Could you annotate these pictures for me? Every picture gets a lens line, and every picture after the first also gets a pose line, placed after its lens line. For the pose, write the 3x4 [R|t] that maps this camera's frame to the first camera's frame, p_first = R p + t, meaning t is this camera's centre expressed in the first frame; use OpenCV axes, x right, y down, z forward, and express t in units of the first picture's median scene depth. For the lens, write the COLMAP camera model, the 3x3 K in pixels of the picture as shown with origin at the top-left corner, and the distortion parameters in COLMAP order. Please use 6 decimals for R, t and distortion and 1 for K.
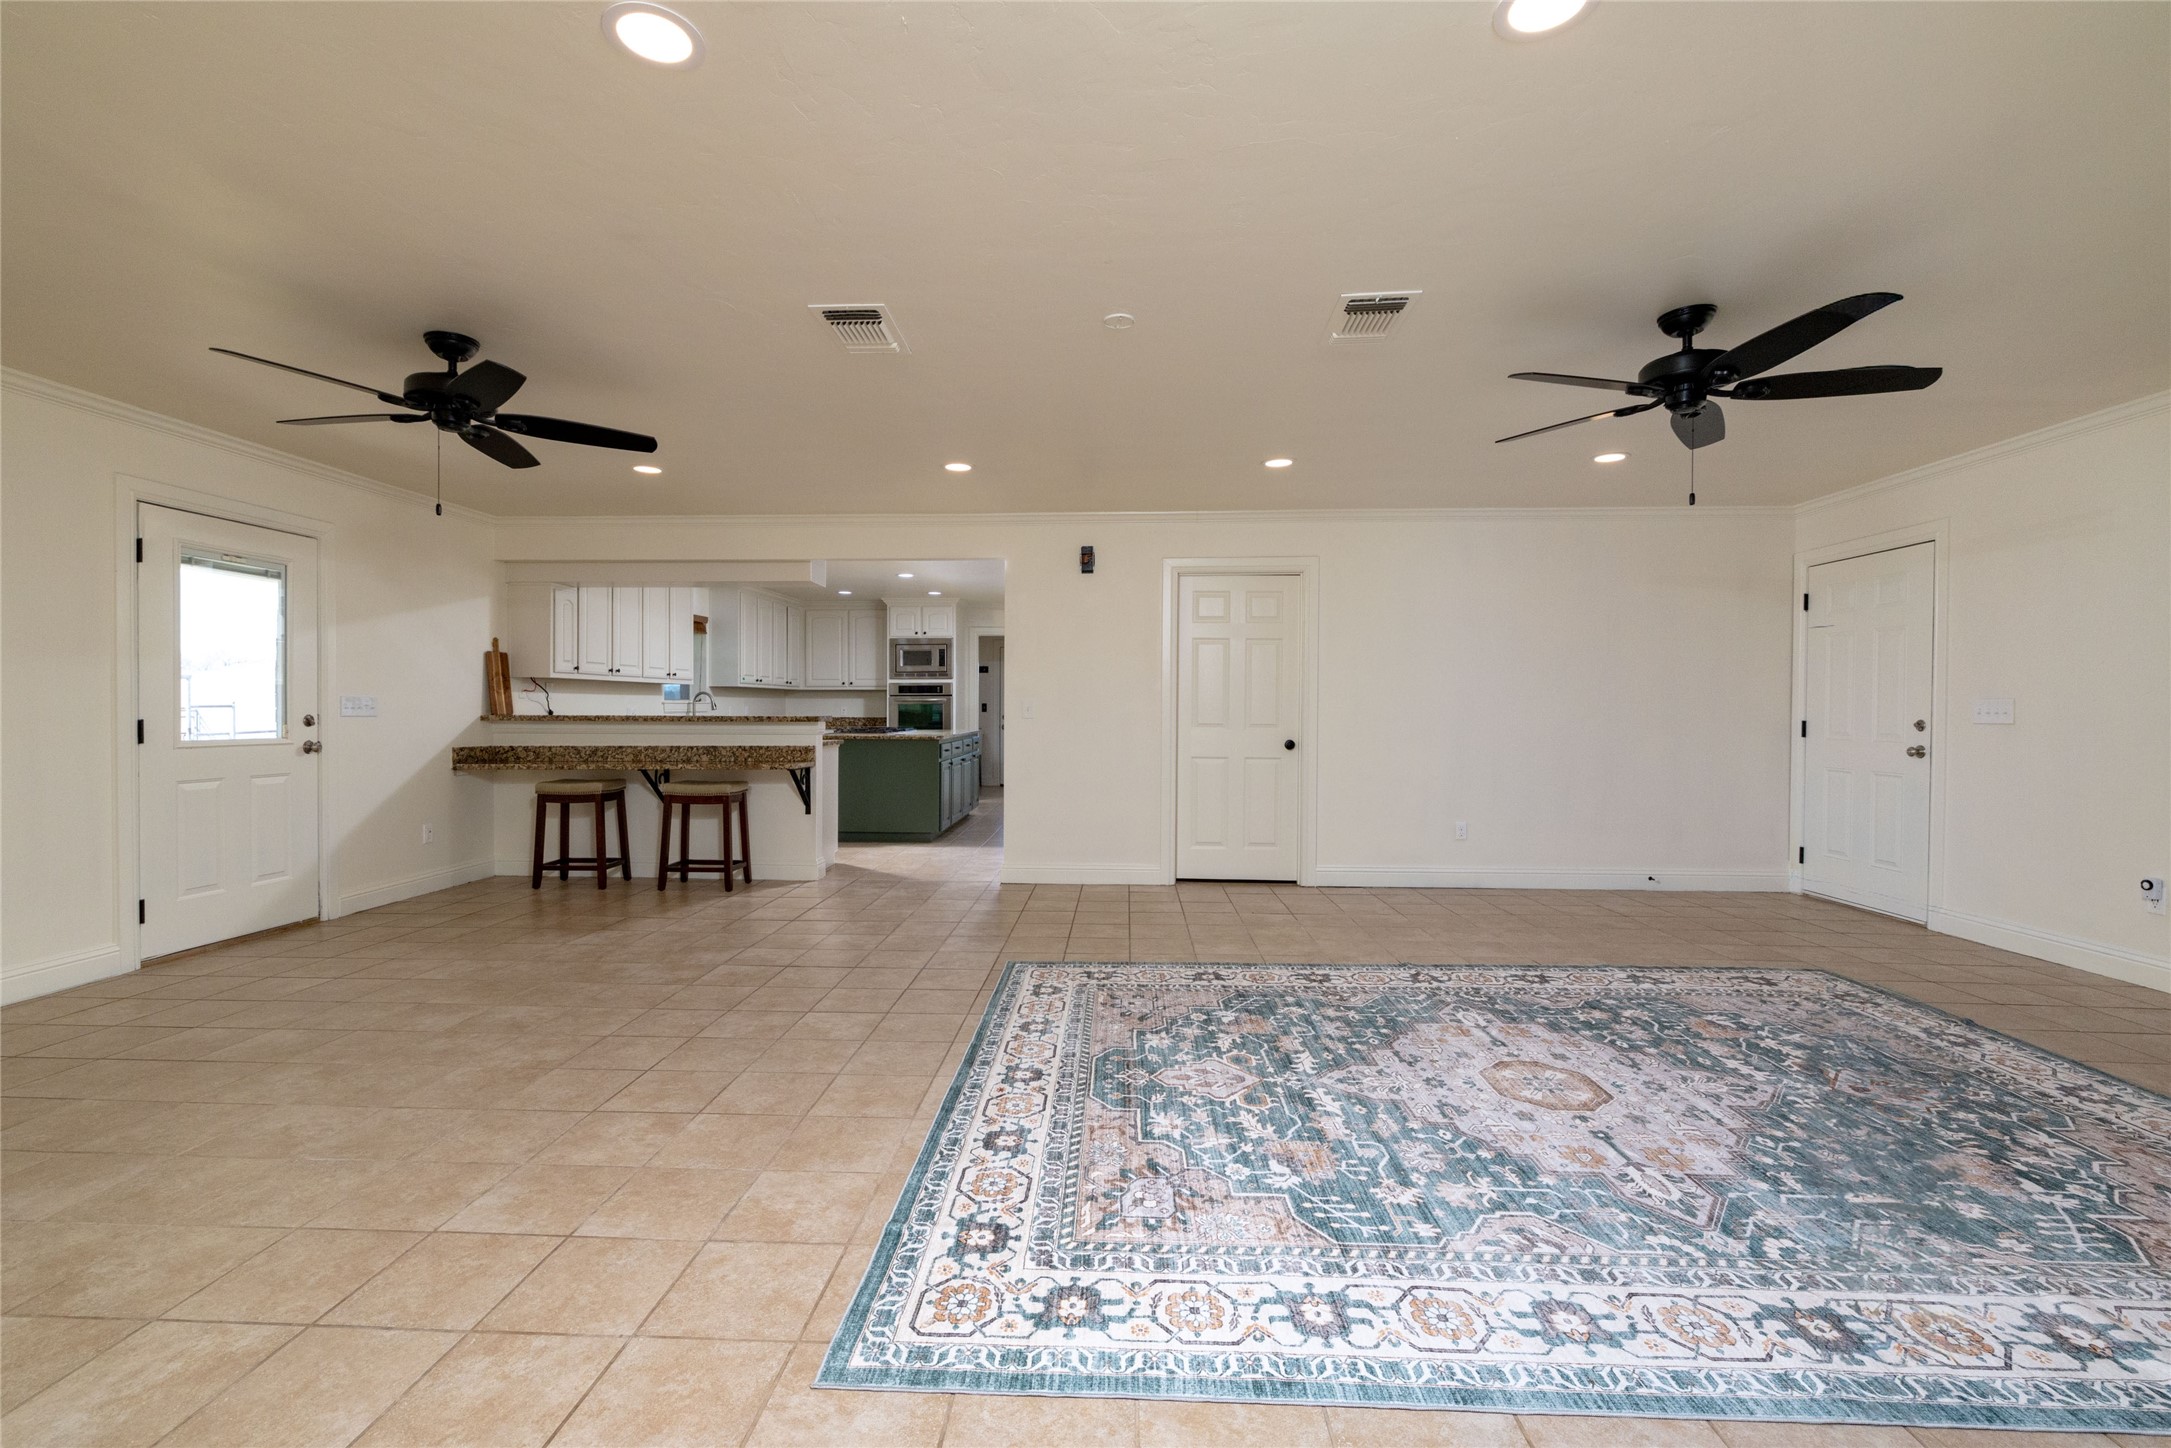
lens RADIAL K [[936.1, 0, 1075.3], [0, 936.1, 712.8], [0, 0, 1]] dist [-0.001620, 0.000923]
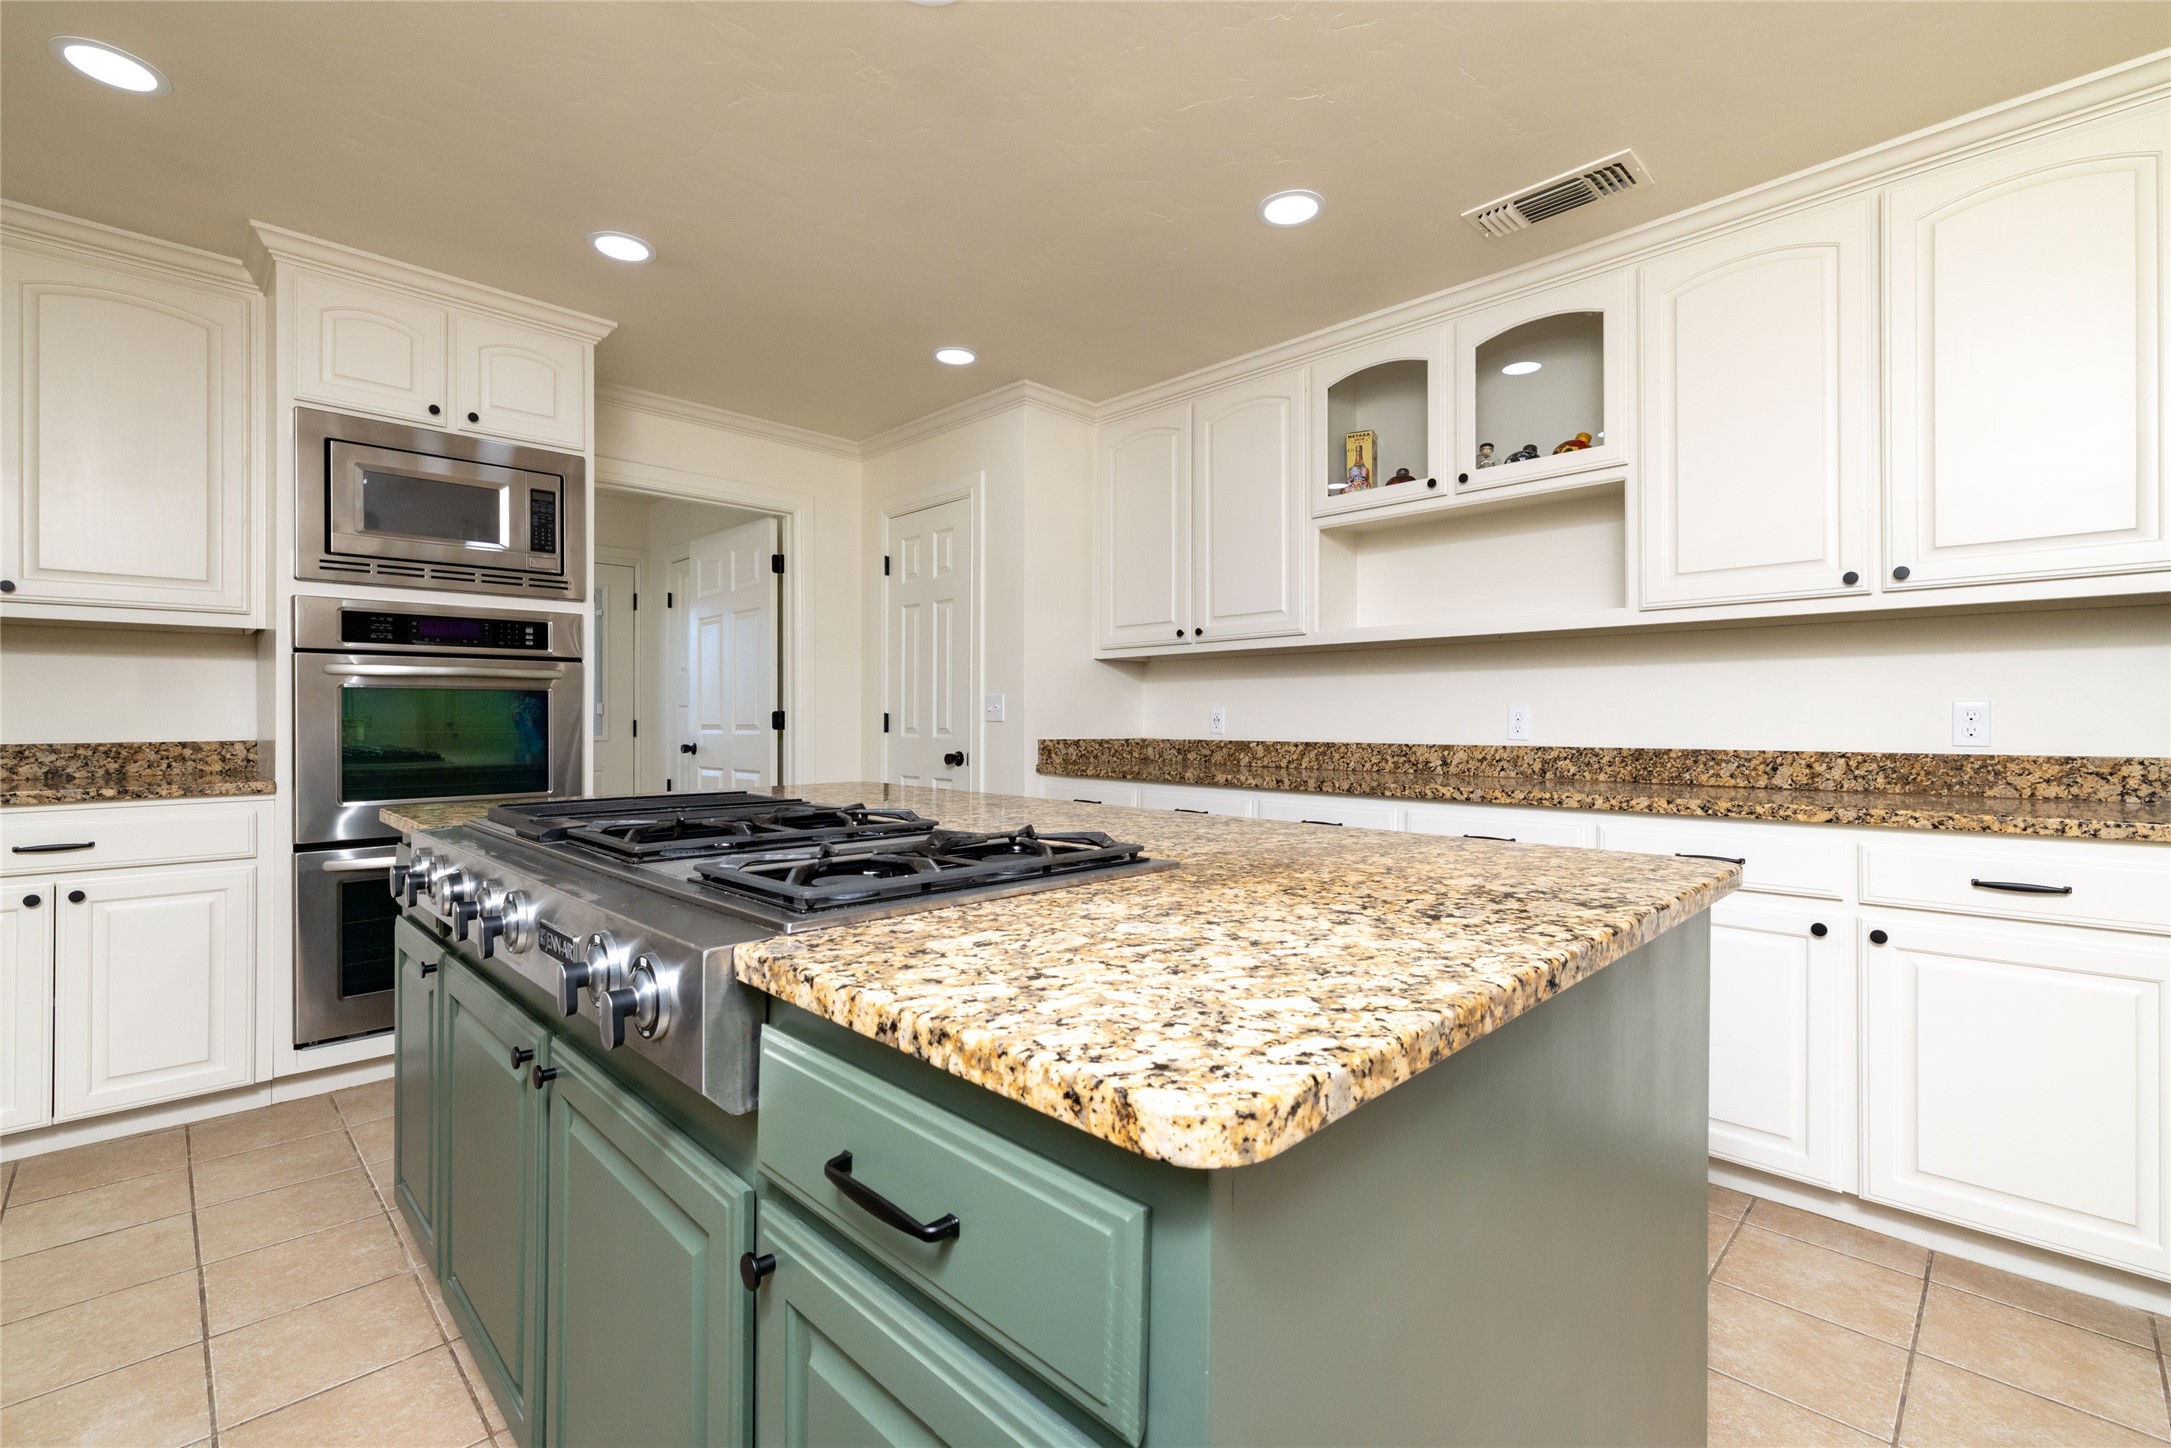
lens RADIAL K [[947.2, 0, 1083.0], [0, 947.2, 714.5], [0, 0, 1]] dist [-0.002751, -0.000076]
pose [[0.671307, 0.000218, 0.741180, -0.807855], [0.004675, 0.999979, -0.004528, -0.000207], [-0.741165, 0.006504, 0.671291, 2.329100]]
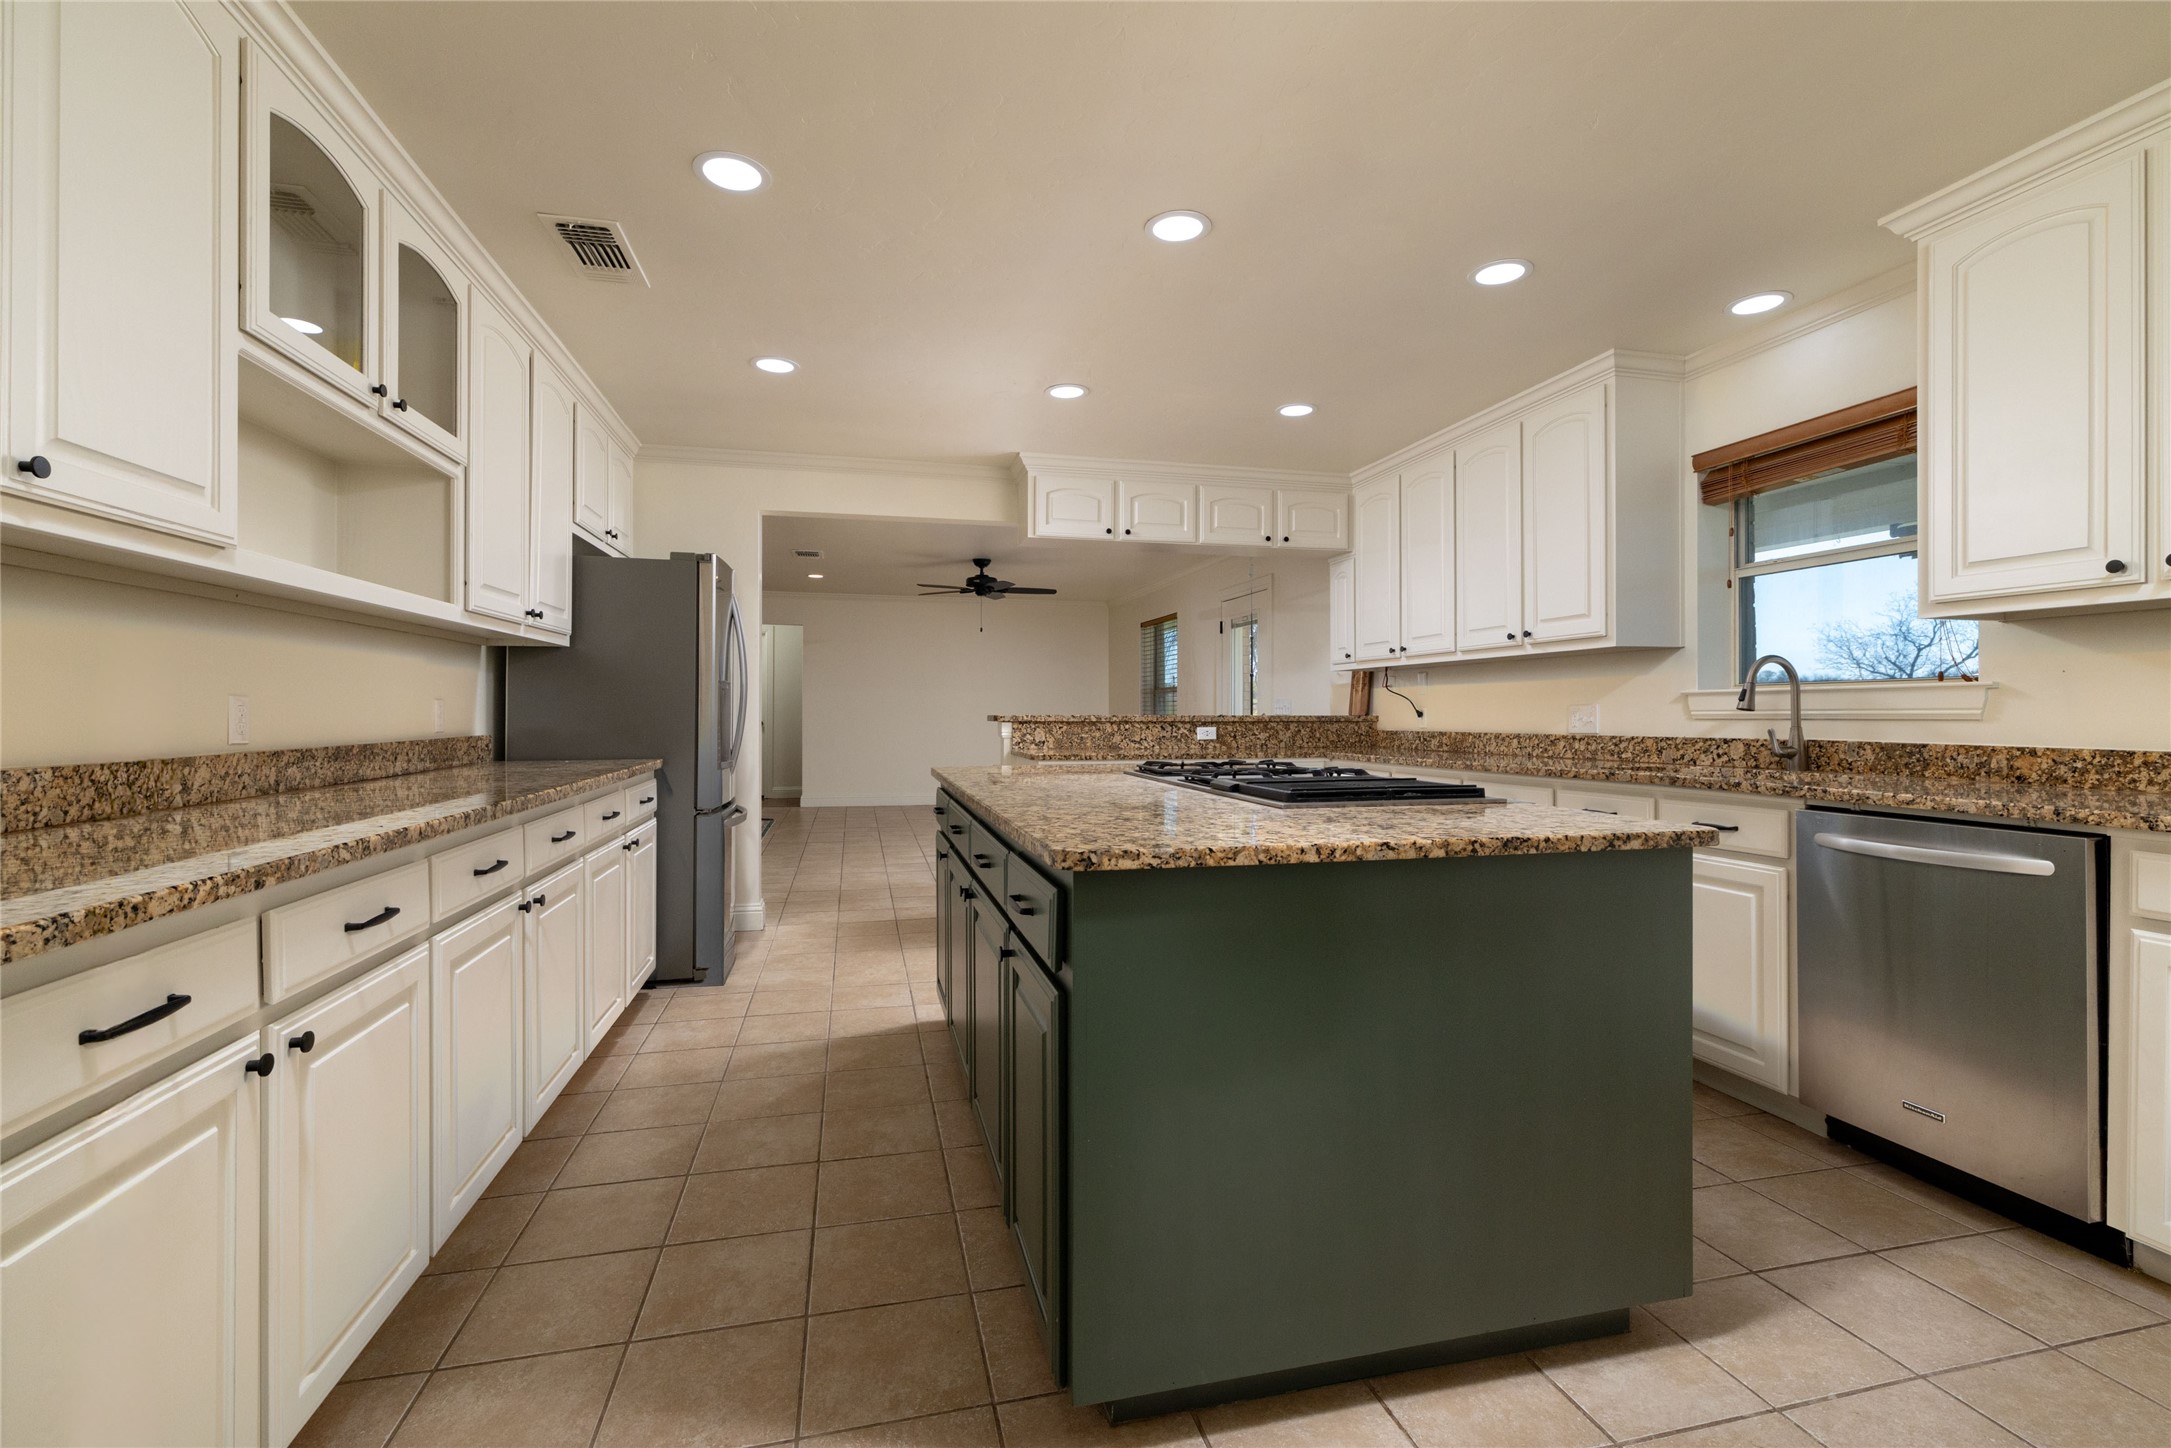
lens RADIAL K [[947.2, 0, 1083.0], [0, 947.2, 714.5], [0, 0, 1]] dist [-0.002751, -0.000076]
pose [[-0.957578, -0.004453, -0.288140, -0.200356], [-0.007035, 0.999944, 0.007923, -0.007389], [0.288088, 0.009614, -0.957556, 3.443122]]
